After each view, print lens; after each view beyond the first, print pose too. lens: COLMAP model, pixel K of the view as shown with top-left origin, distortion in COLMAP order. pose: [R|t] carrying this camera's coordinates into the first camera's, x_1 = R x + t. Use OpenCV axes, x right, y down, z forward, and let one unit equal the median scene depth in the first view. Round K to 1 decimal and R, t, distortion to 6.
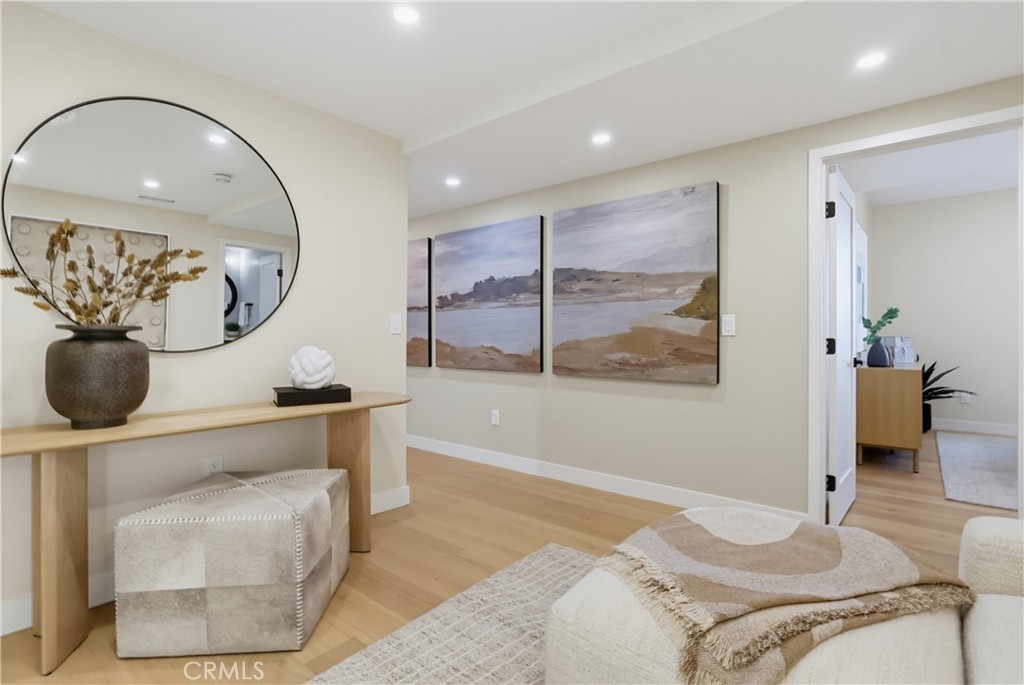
lens RADIAL K [[501.6, 0, 513.2], [0, 501.6, 341.0], [0, 0, 1]] dist [-0.003795, 0.001897]
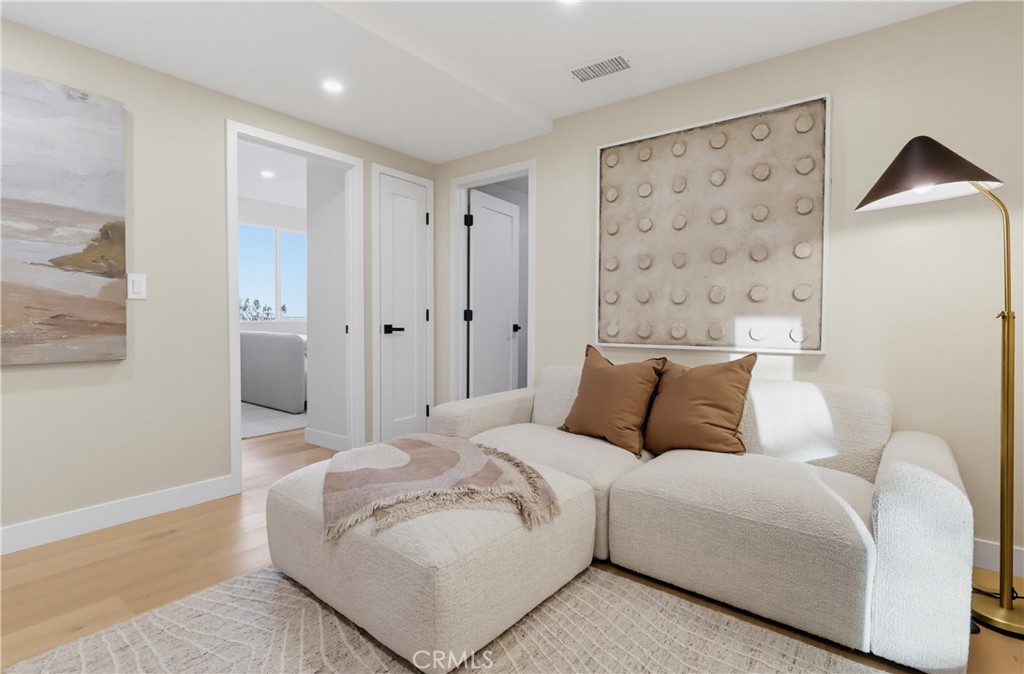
lens RADIAL K [[501.6, 0, 513.4], [0, 501.6, 331.7], [0, 0, 1]] dist [-0.003795, 0.001897]
pose [[-0.063815, -0.032803, 0.997422, -0.421190], [0.001693, 0.999455, 0.032978, 0.016733], [-0.997960, 0.003793, -0.063725, 0.427047]]
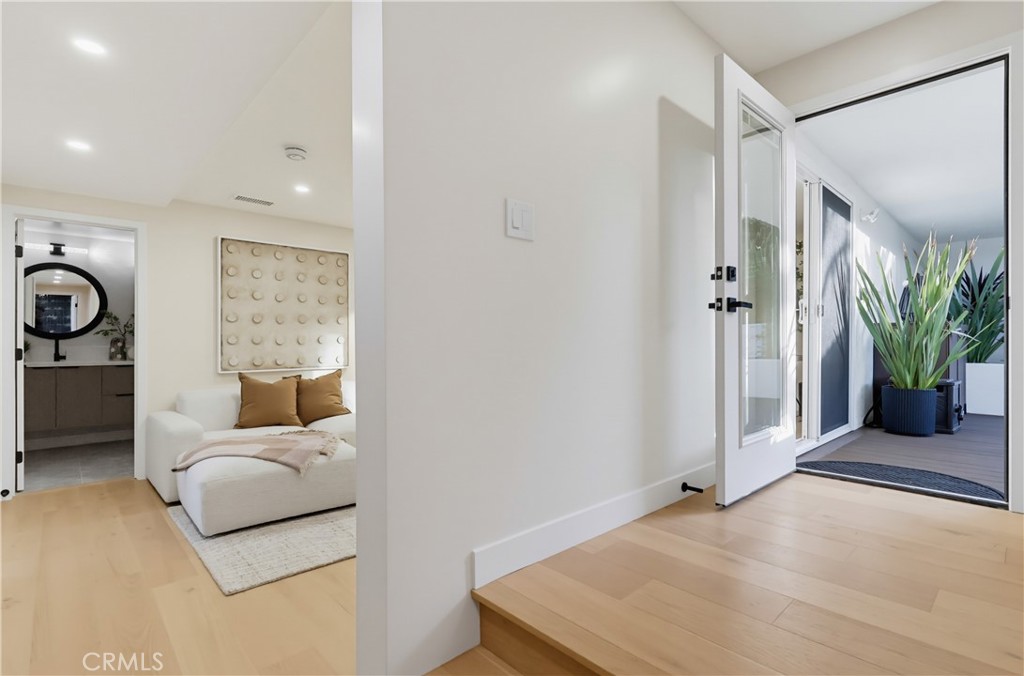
lens RADIAL K [[501.6, 0, 520.5], [0, 501.6, 341.7], [0, 0, 1]] dist [-0.003795, 0.001897]
pose [[-0.996585, -0.003696, 0.082489, -0.415228], [-0.003521, 0.999991, 0.002269, -0.002270], [-0.082497, 0.001971, -0.996589, 1.036896]]
